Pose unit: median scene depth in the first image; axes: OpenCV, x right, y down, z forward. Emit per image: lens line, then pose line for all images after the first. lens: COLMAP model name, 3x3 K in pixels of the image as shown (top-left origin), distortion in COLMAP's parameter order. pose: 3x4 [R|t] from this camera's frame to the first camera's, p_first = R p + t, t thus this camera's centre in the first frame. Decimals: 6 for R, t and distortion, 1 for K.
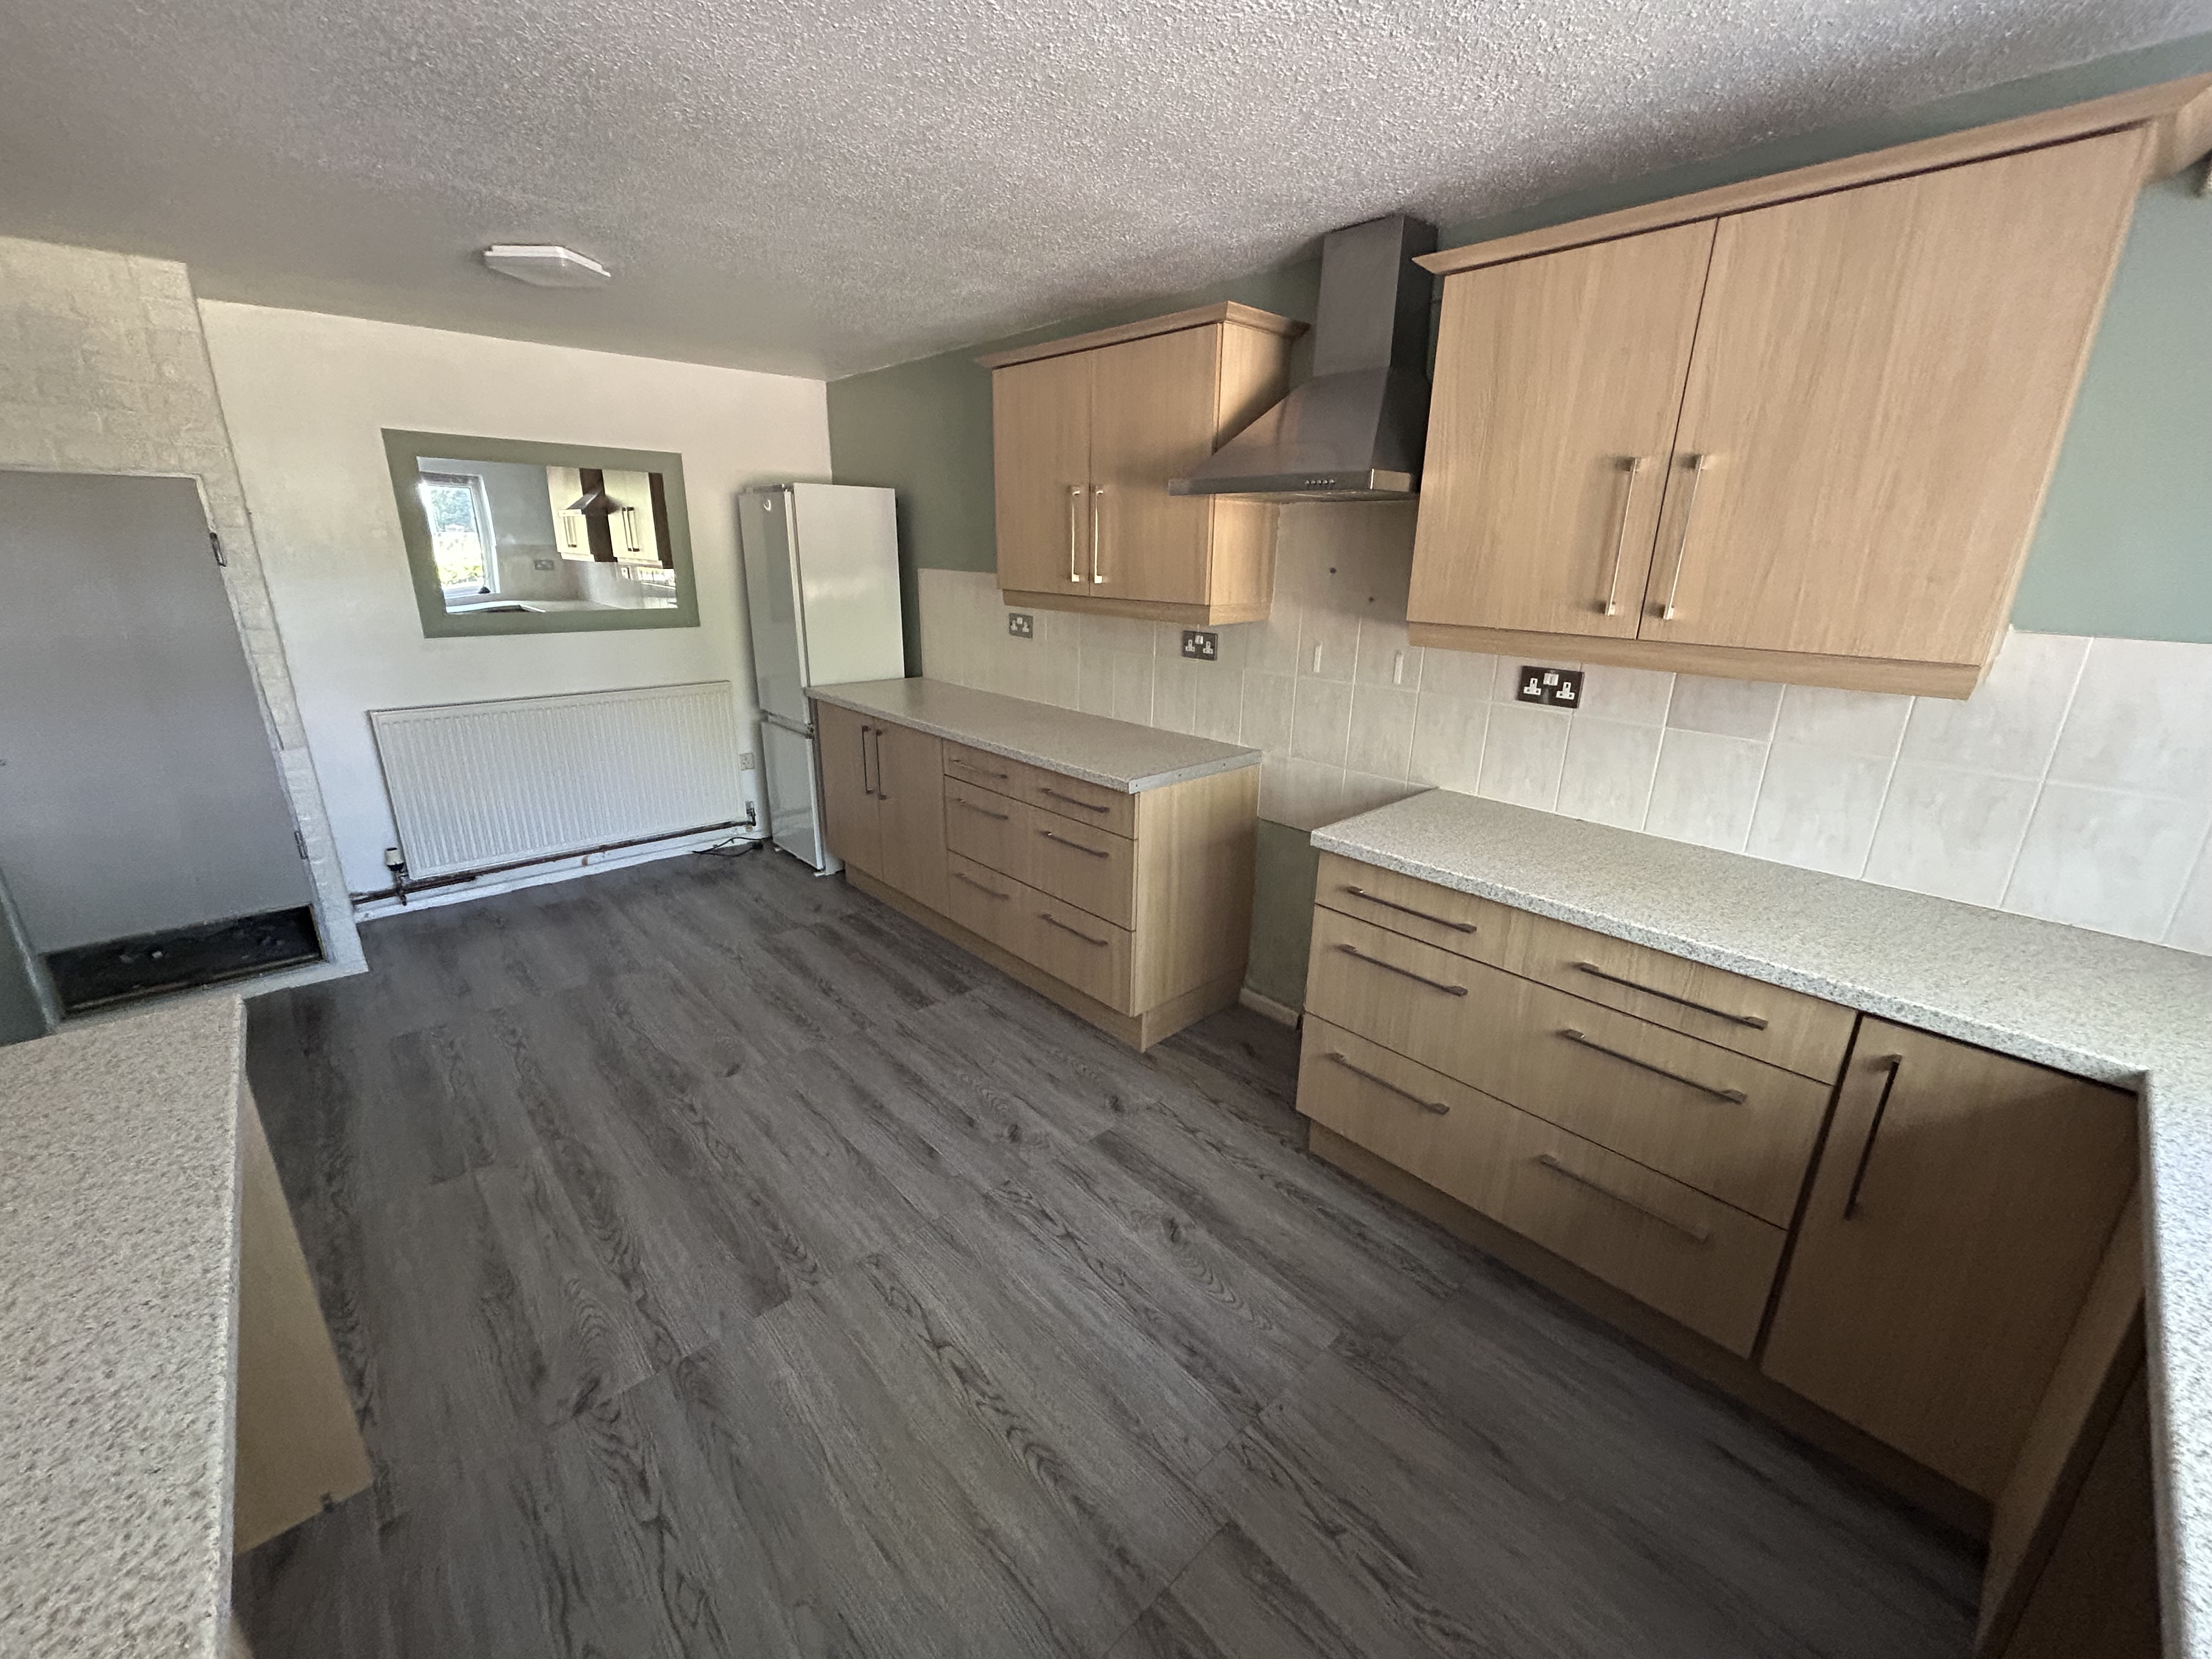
lens RADIAL K [[889.4, 0, 1102.1], [0, 889.4, 819.8], [0, 0, 1]] dist [0.000797, 0.000285]
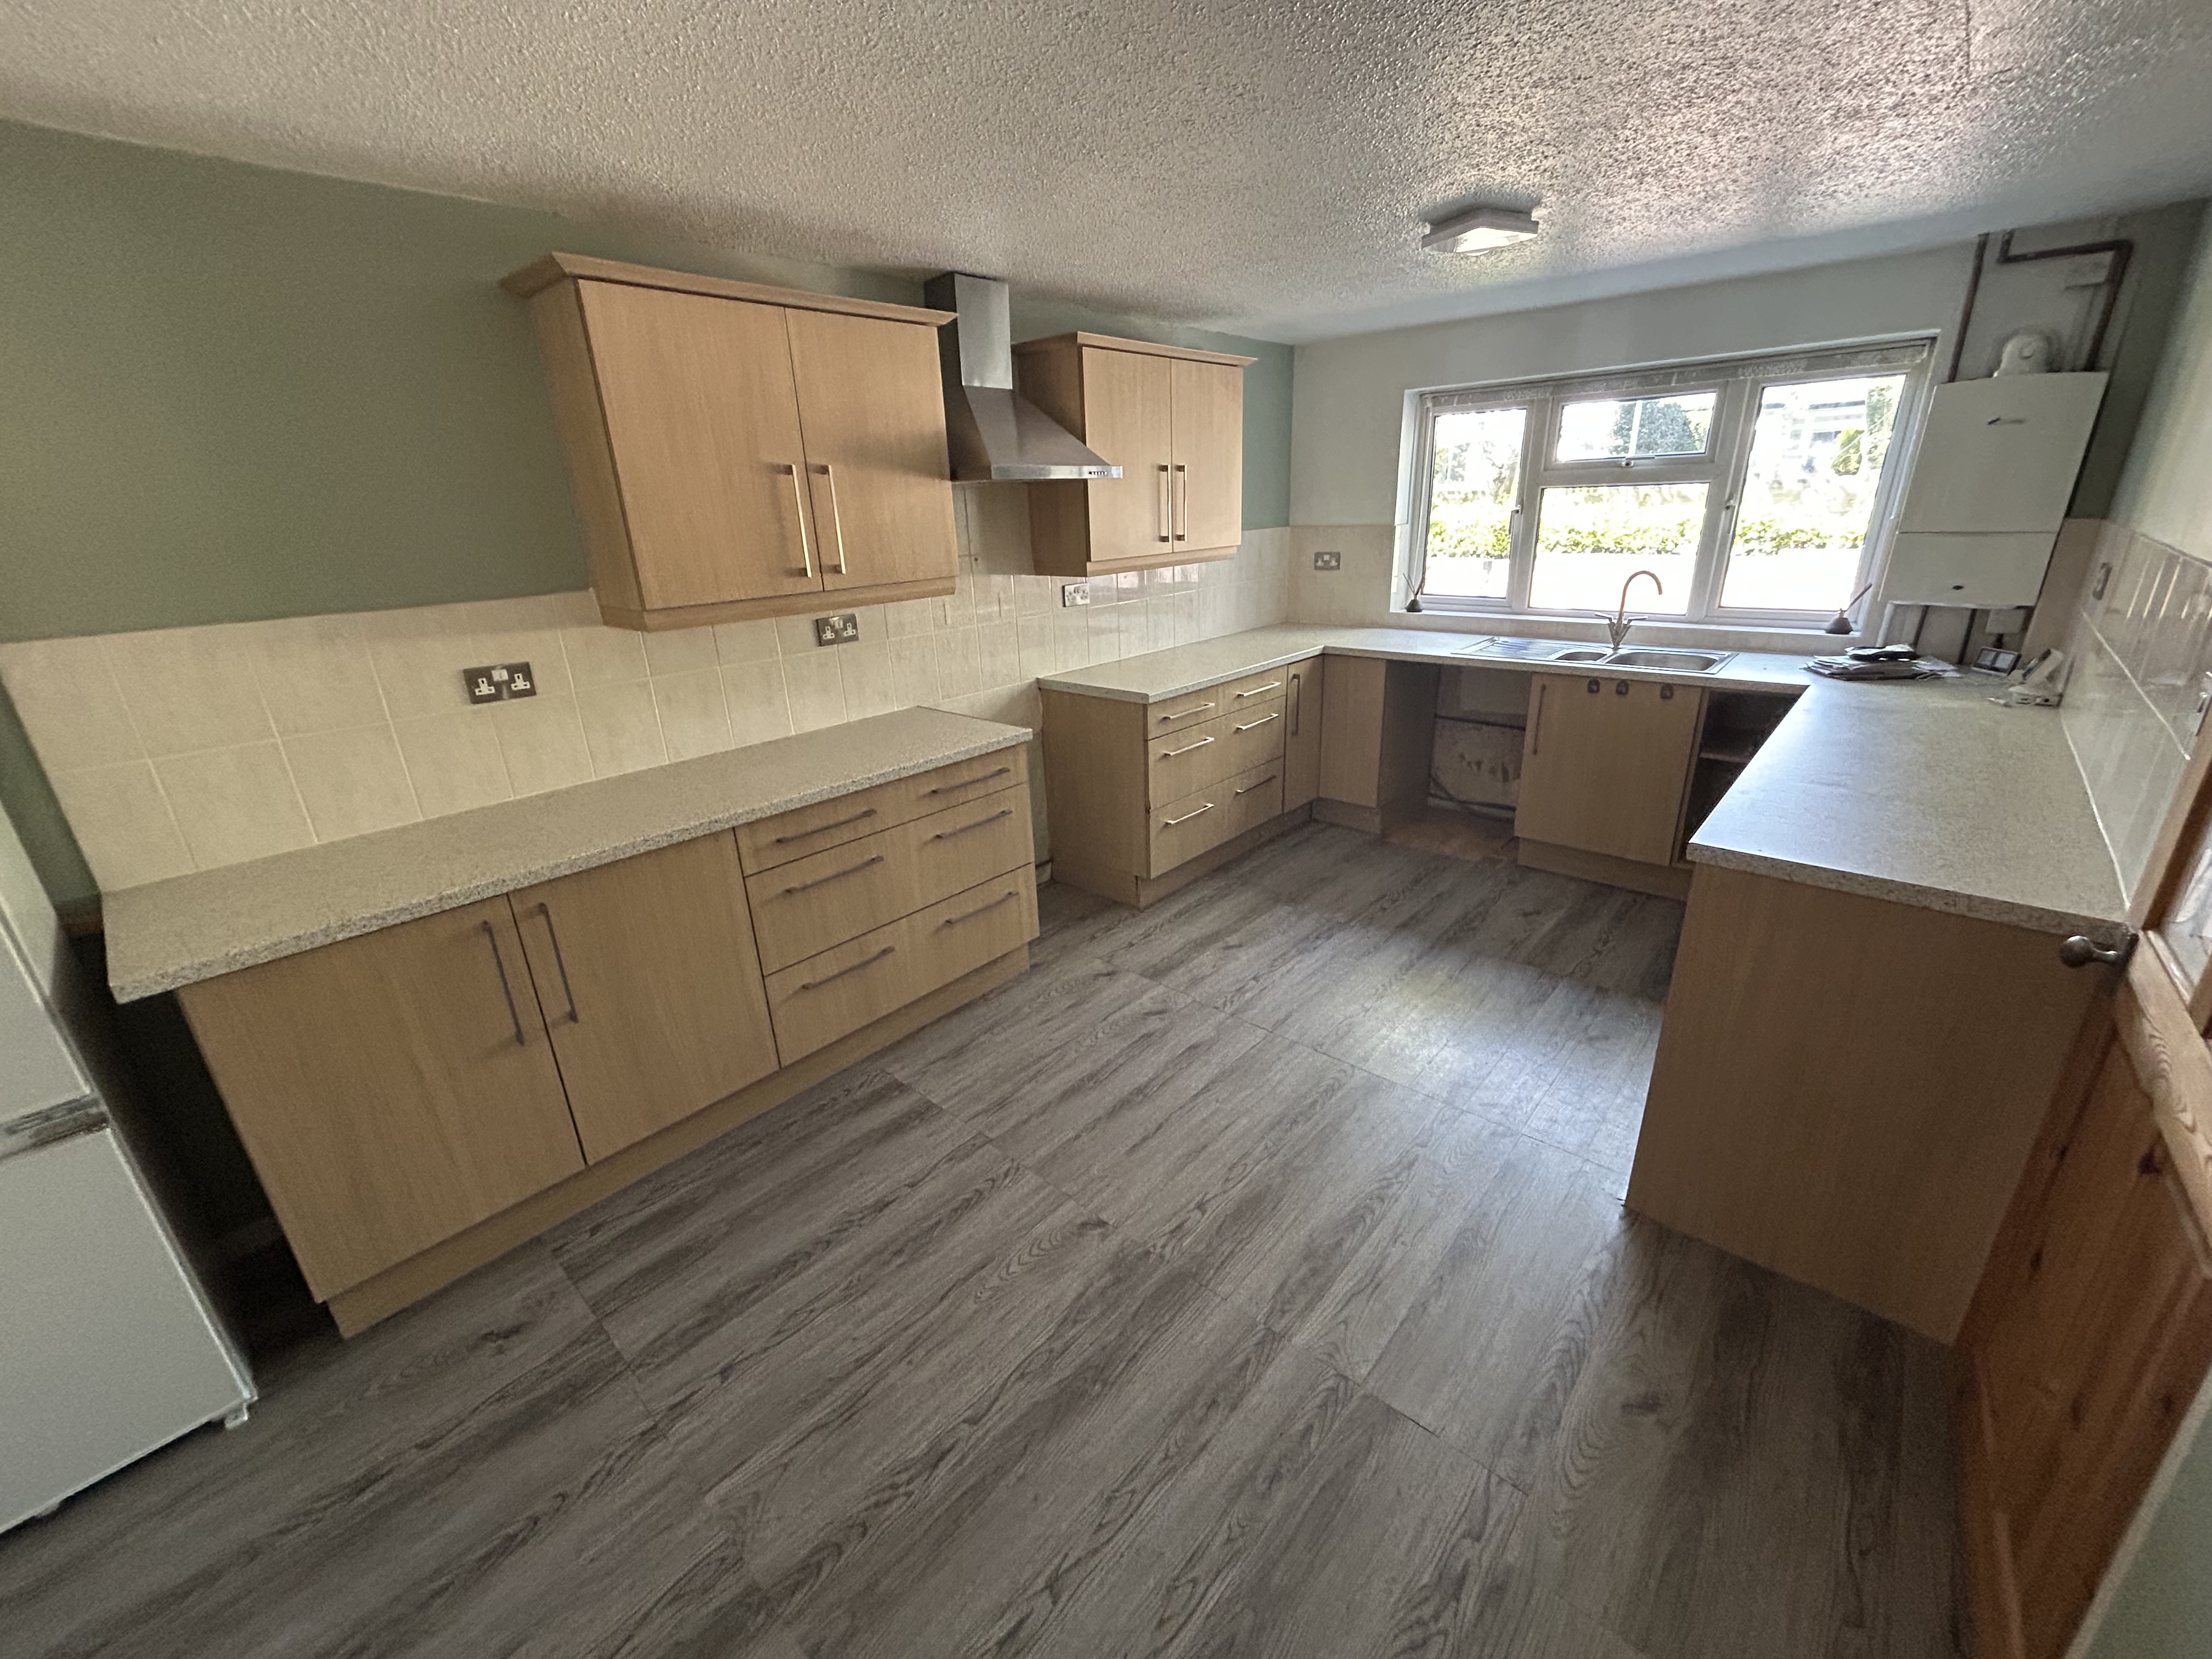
lens RADIAL K [[889.4, 0, 1101.1], [0, 889.4, 831.0], [0, 0, 1]] dist [0.000797, 0.000285]
pose [[-0.094938, -0.356533, 0.929447, -0.973358], [0.335463, 0.867596, 0.367072, -0.284314], [-0.937257, 0.346644, 0.037236, 0.815499]]
